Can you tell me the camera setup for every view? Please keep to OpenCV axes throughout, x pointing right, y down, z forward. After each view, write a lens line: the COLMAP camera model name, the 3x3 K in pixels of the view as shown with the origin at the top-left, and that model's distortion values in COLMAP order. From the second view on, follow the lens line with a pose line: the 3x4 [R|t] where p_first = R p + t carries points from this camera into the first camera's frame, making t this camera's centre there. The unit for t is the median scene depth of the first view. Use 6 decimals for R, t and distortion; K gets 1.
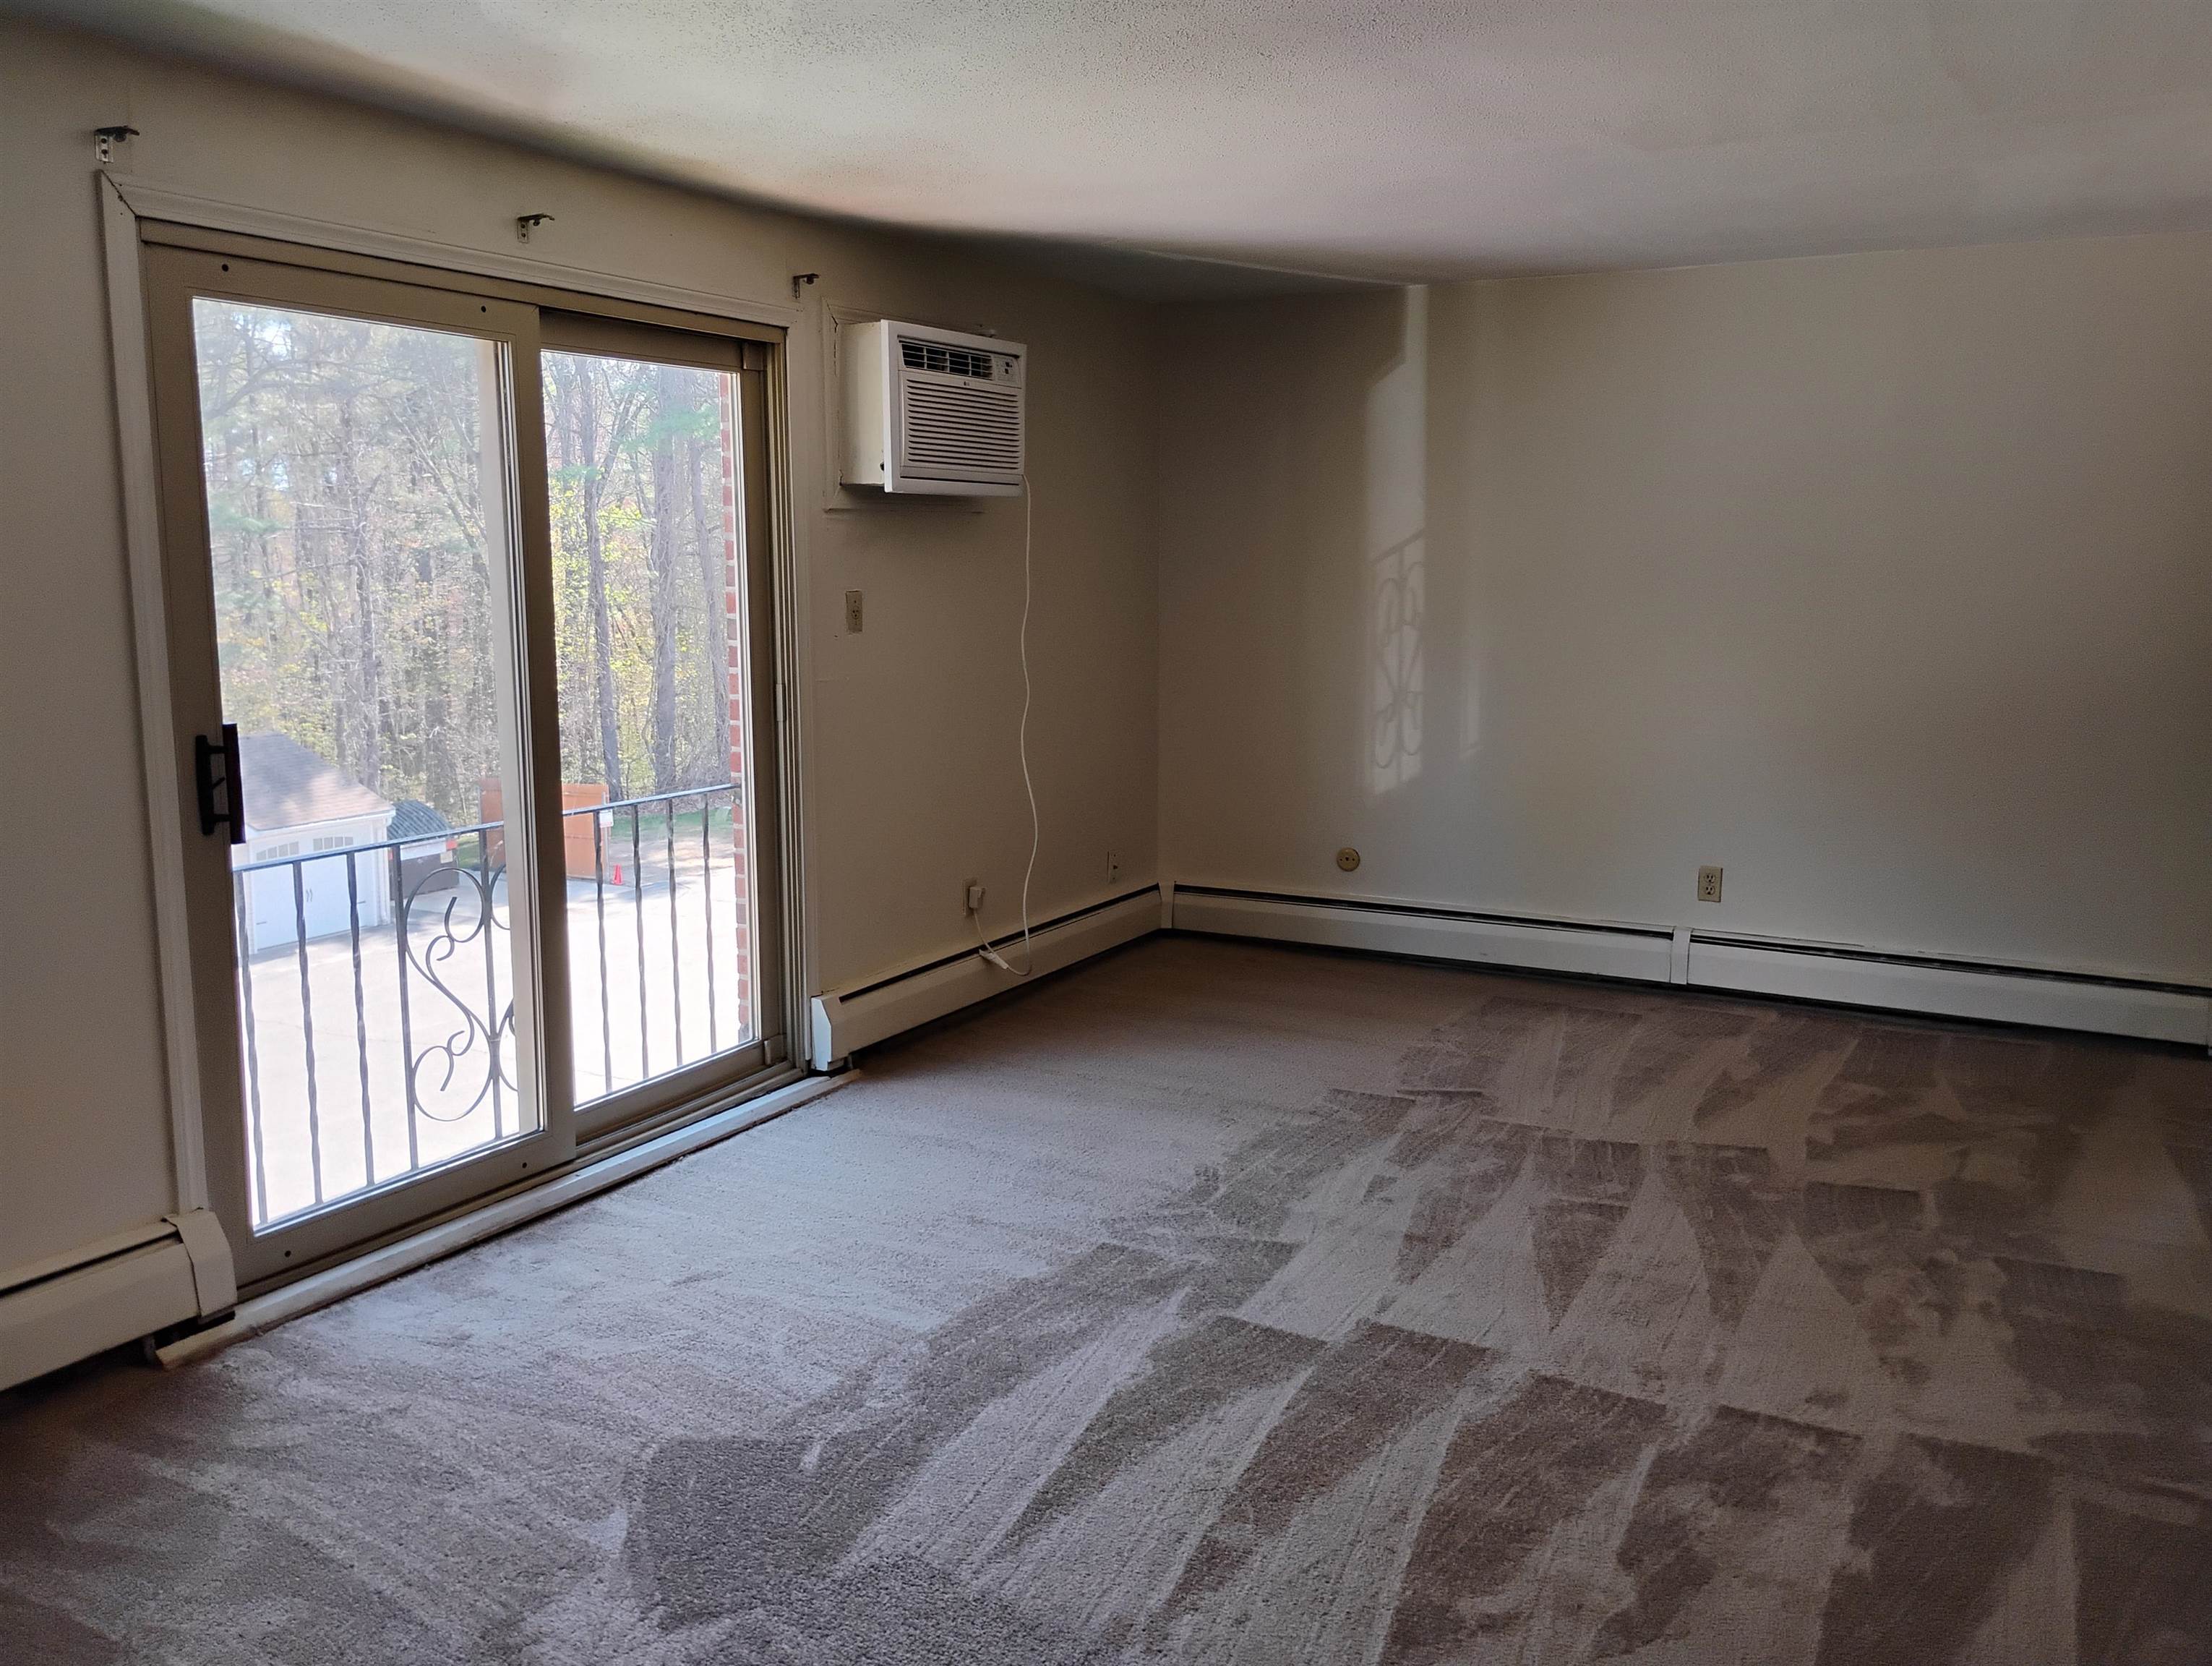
lens RADIAL K [[1795.1, 0, 1113.2], [0, 1795.1, 831.6], [0, 0, 1]] dist [-0.002630, -0.022165]
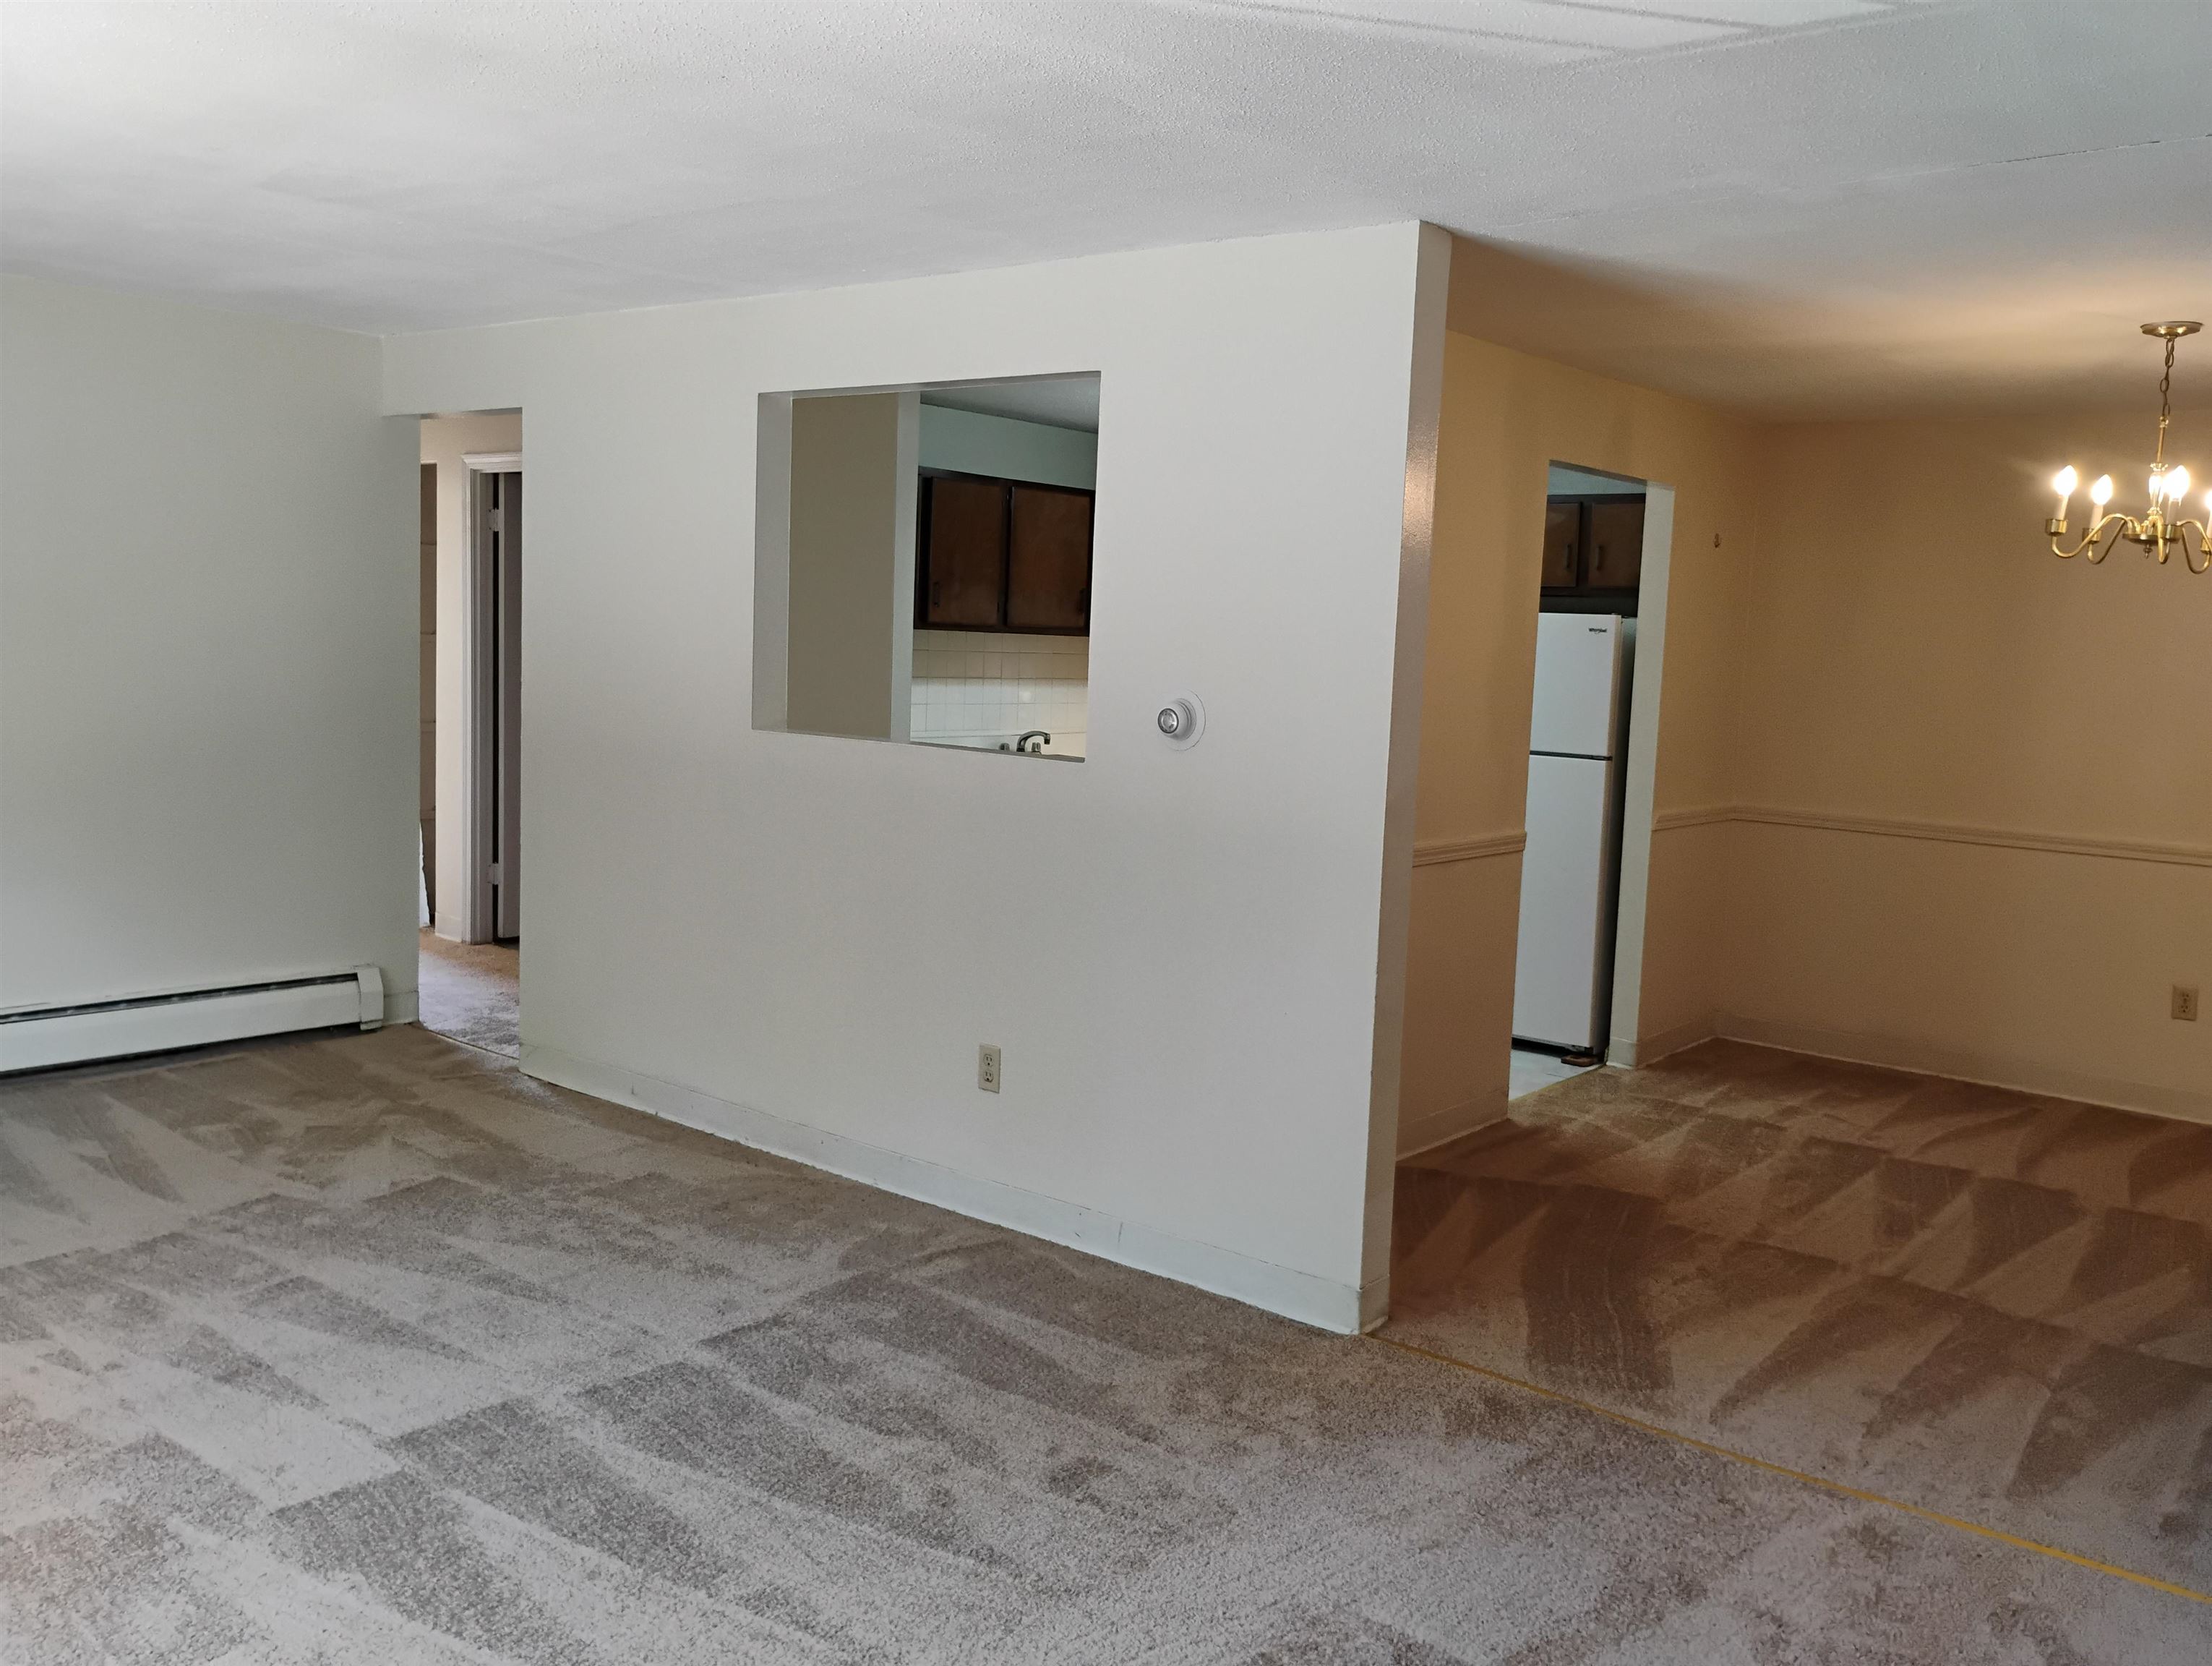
lens RADIAL K [[1795.1, 0, 1120.3], [0, 1795.1, 831.4], [0, 0, 1]] dist [-0.002630, -0.022165]
pose [[0.181305, -0.100434, 0.978285, -0.616287], [0.111562, 0.990450, 0.081007, -0.060872], [-0.977078, 0.094452, 0.190778, 0.415862]]
